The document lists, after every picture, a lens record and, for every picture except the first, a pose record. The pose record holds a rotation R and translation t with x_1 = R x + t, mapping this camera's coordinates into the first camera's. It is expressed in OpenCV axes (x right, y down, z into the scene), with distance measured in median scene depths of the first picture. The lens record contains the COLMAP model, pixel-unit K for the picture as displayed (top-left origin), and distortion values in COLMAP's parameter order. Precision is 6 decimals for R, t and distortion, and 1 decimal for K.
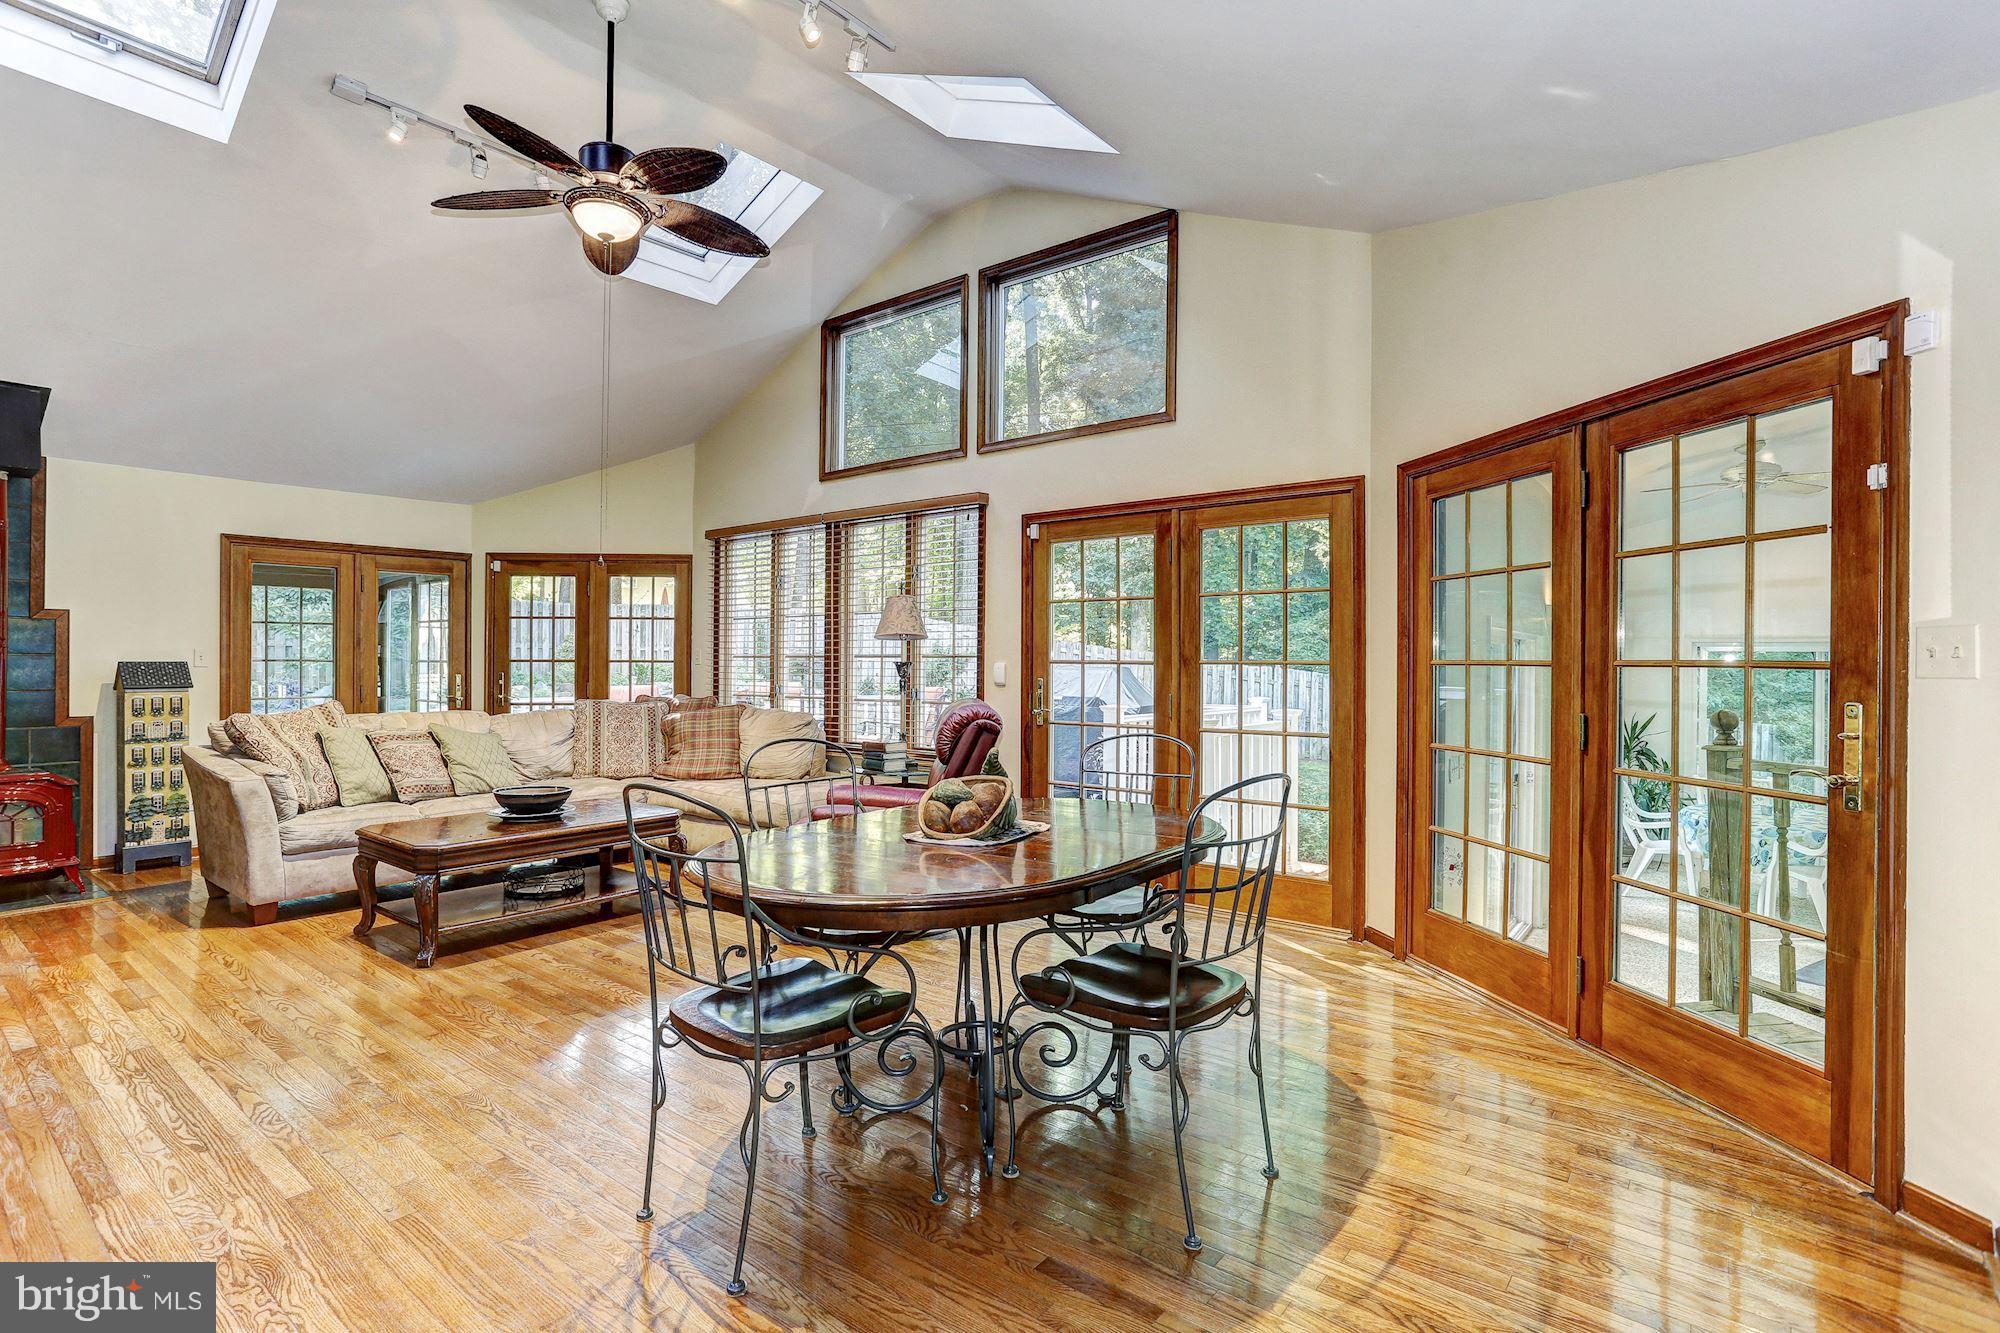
lens RADIAL K [[972.3, 0, 981.9], [0, 972.3, 663.4], [0, 0, 1]] dist [-0.015663, 0.001121]
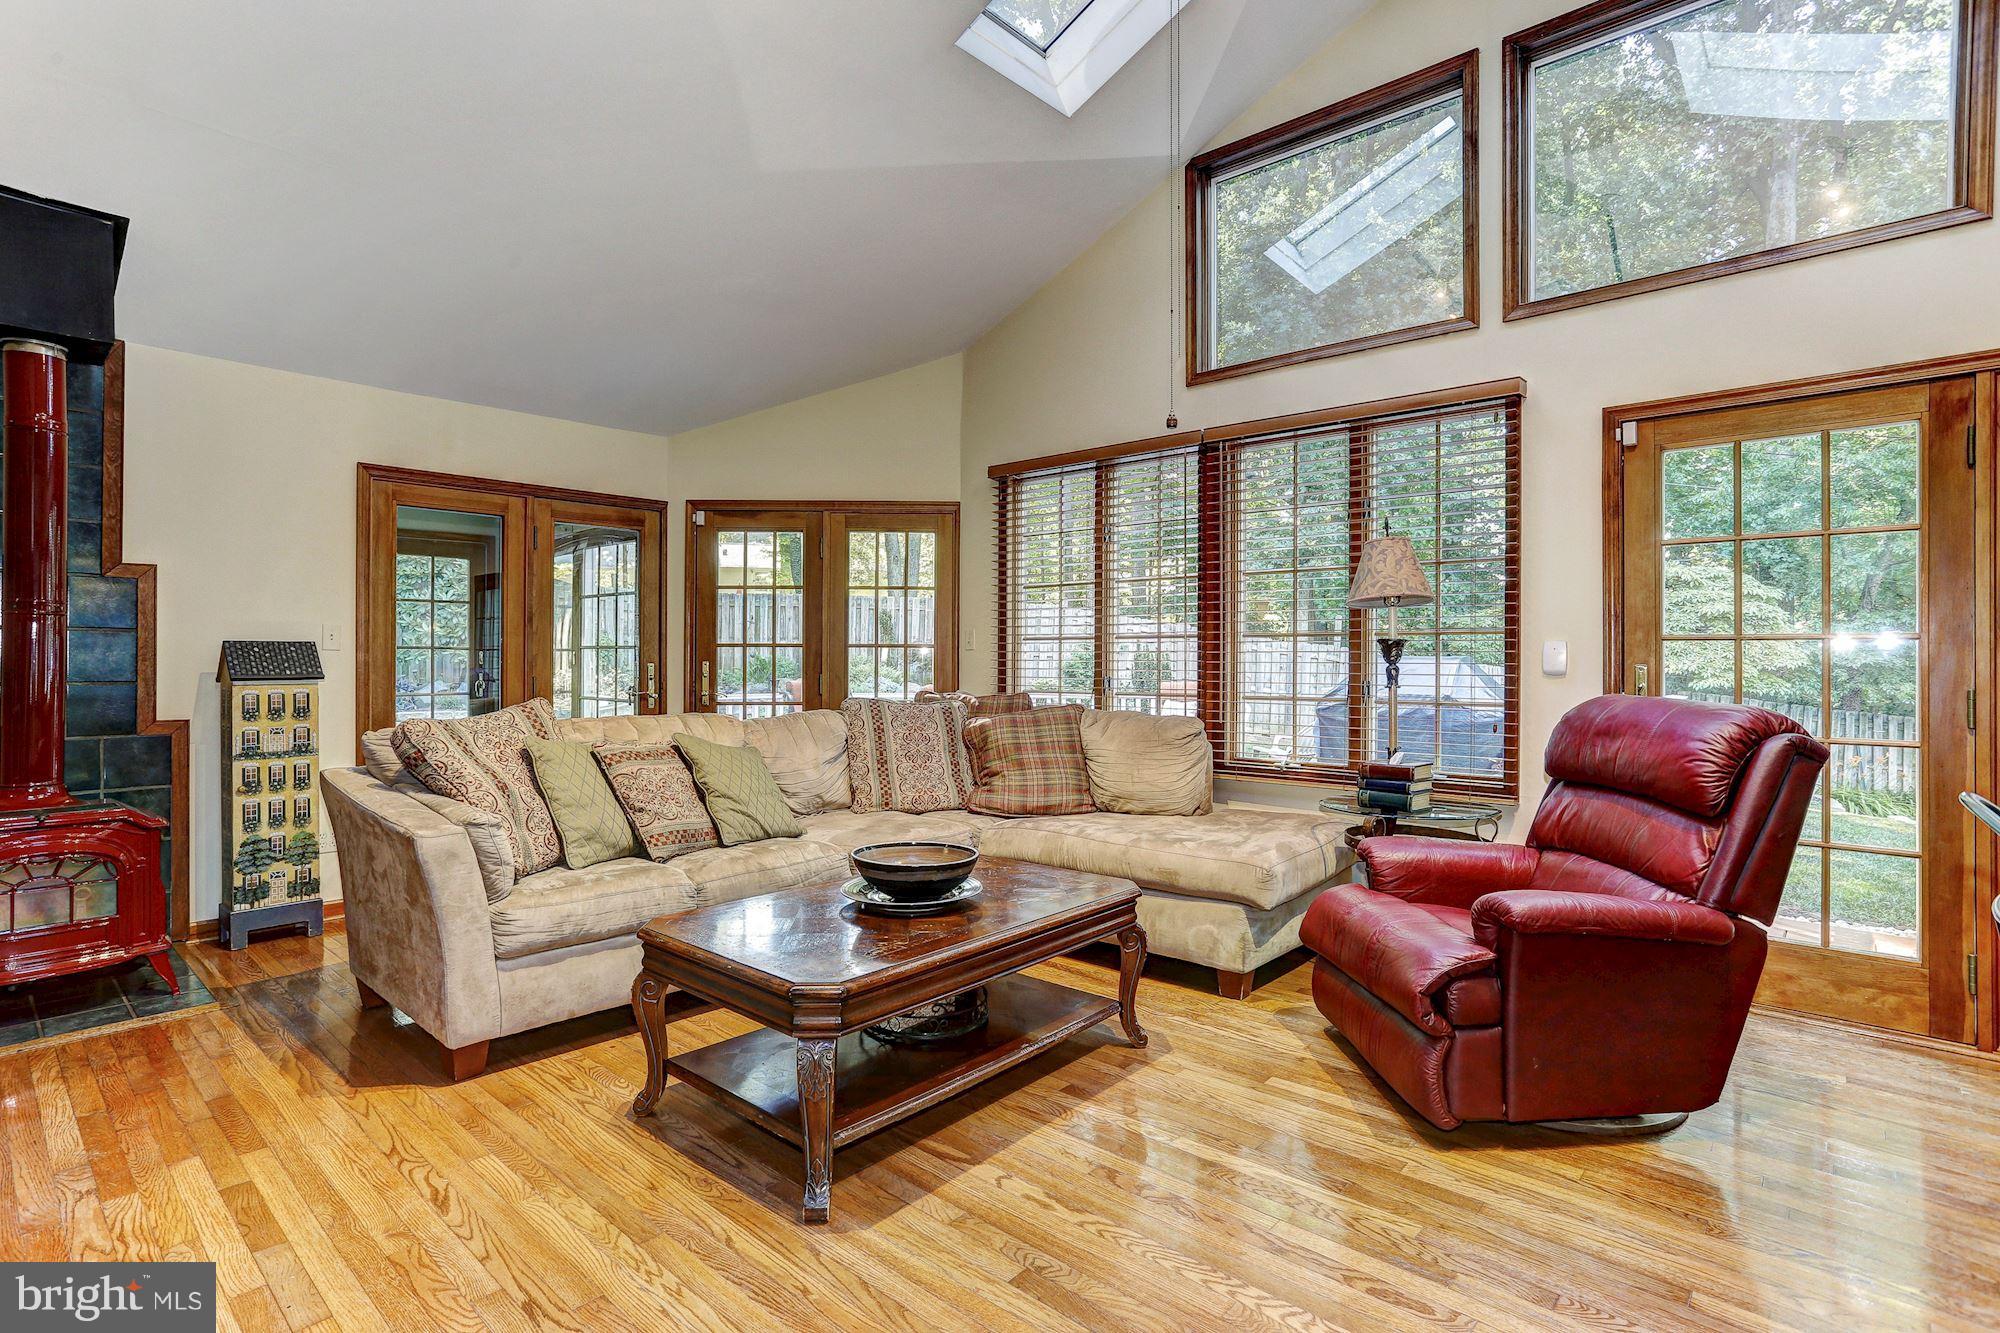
lens RADIAL K [[971.8, 0, 991.5], [0, 971.8, 664.4], [0, 0, 1]] dist [-0.046975, 0.011456]
pose [[0.999172, 0.000543, -0.040670, -0.320890], [-0.000452, 0.999997, 0.002241, 0.013535], [0.040671, -0.002221, 0.999170, 0.344768]]
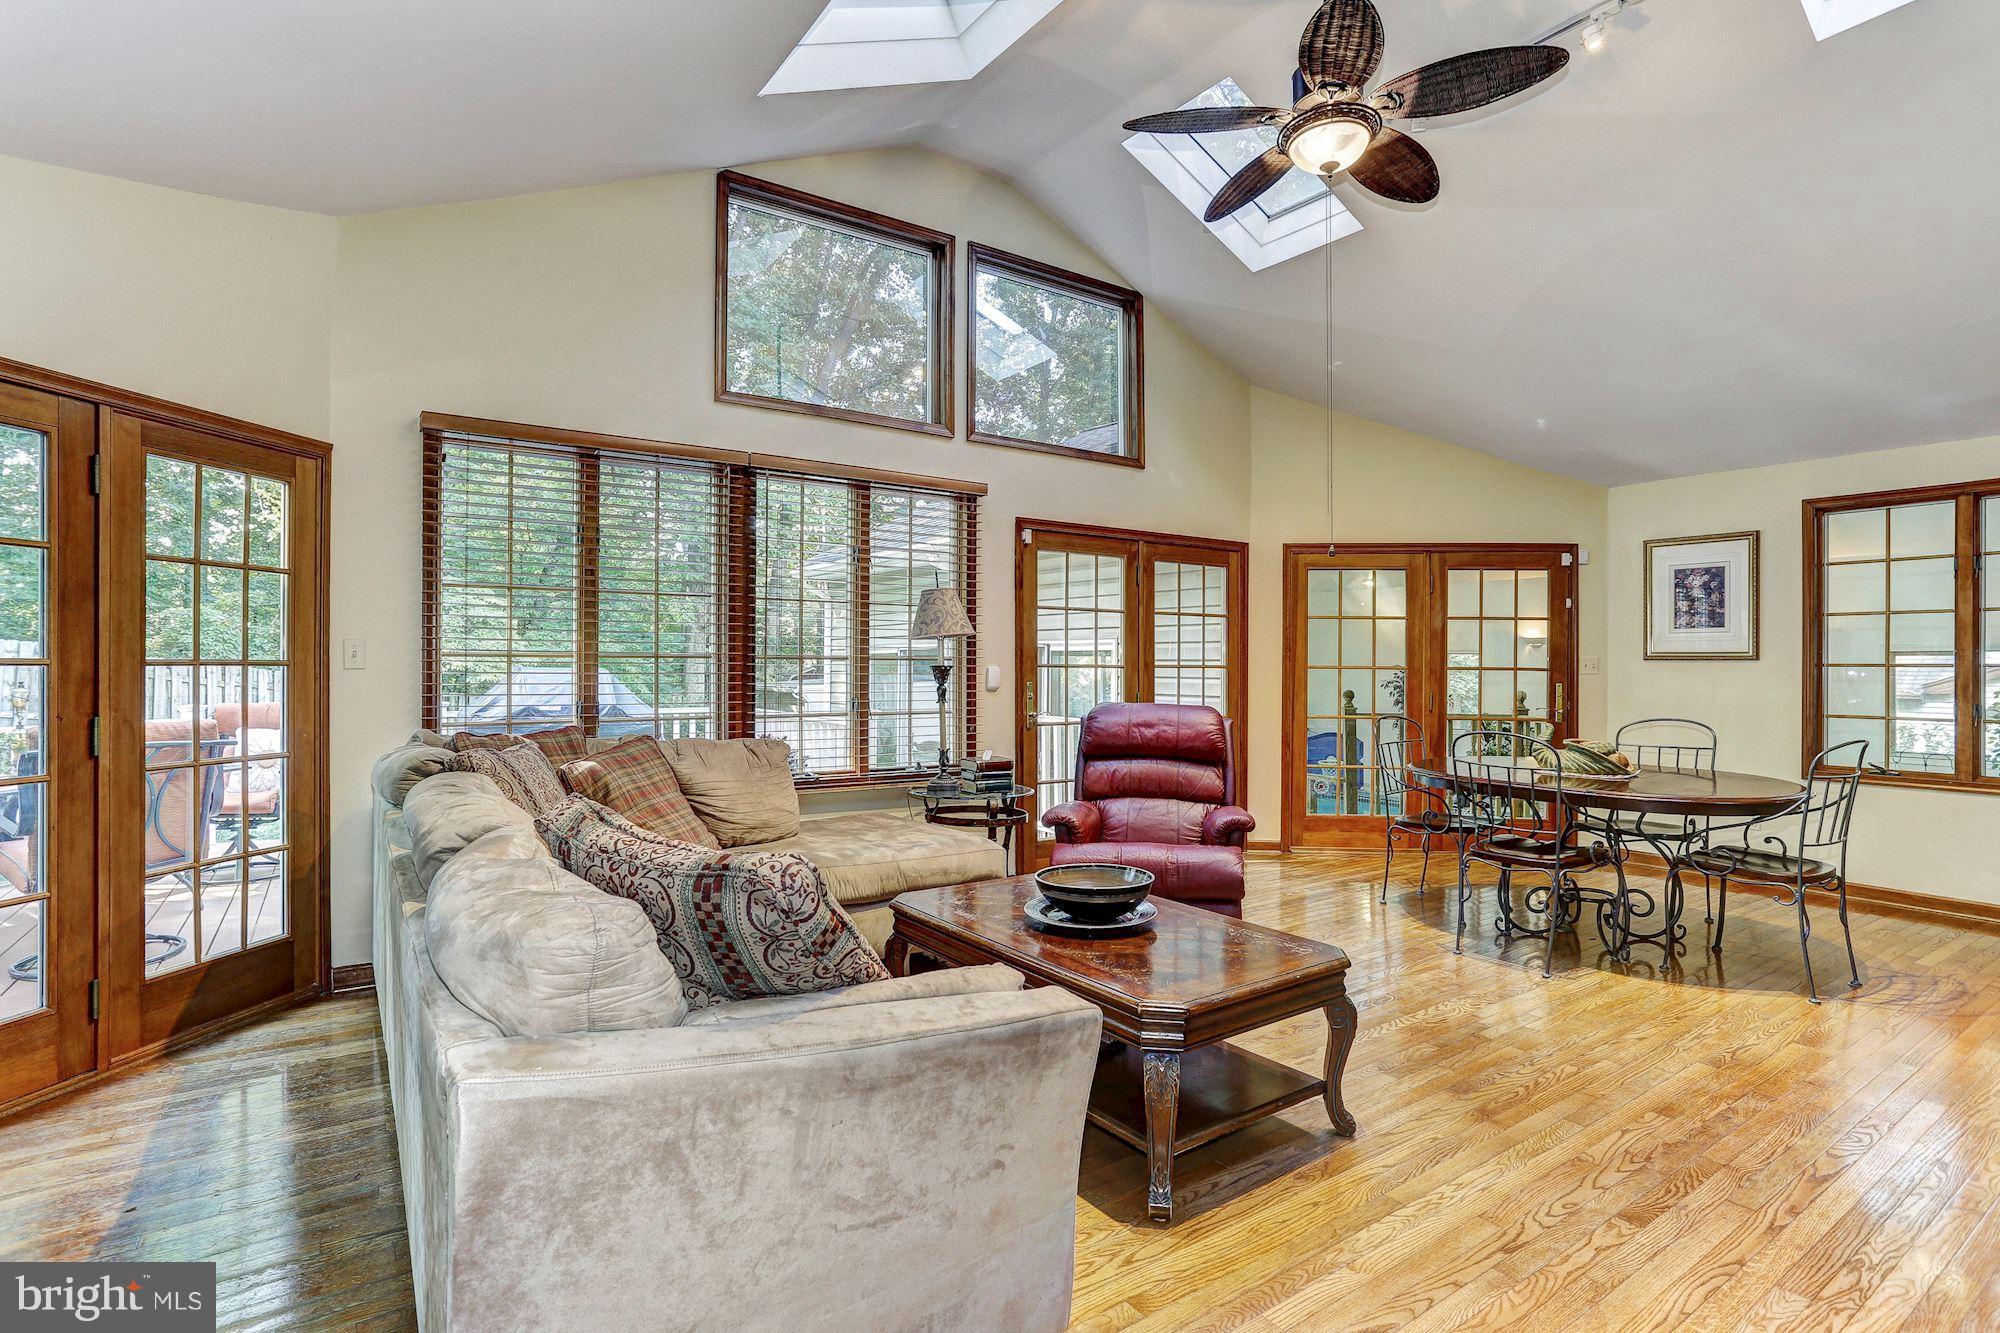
lens RADIAL K [[966.5, 0, 991.8], [0, 966.5, 659.8], [0, 0, 1]] dist [-0.043059, 0.023885]
pose [[0.277304, 0.000919, 0.960782, -0.875628], [-0.005084, 0.999987, 0.000511, -0.007508], [-0.960769, -0.005026, 0.277305, 0.720590]]
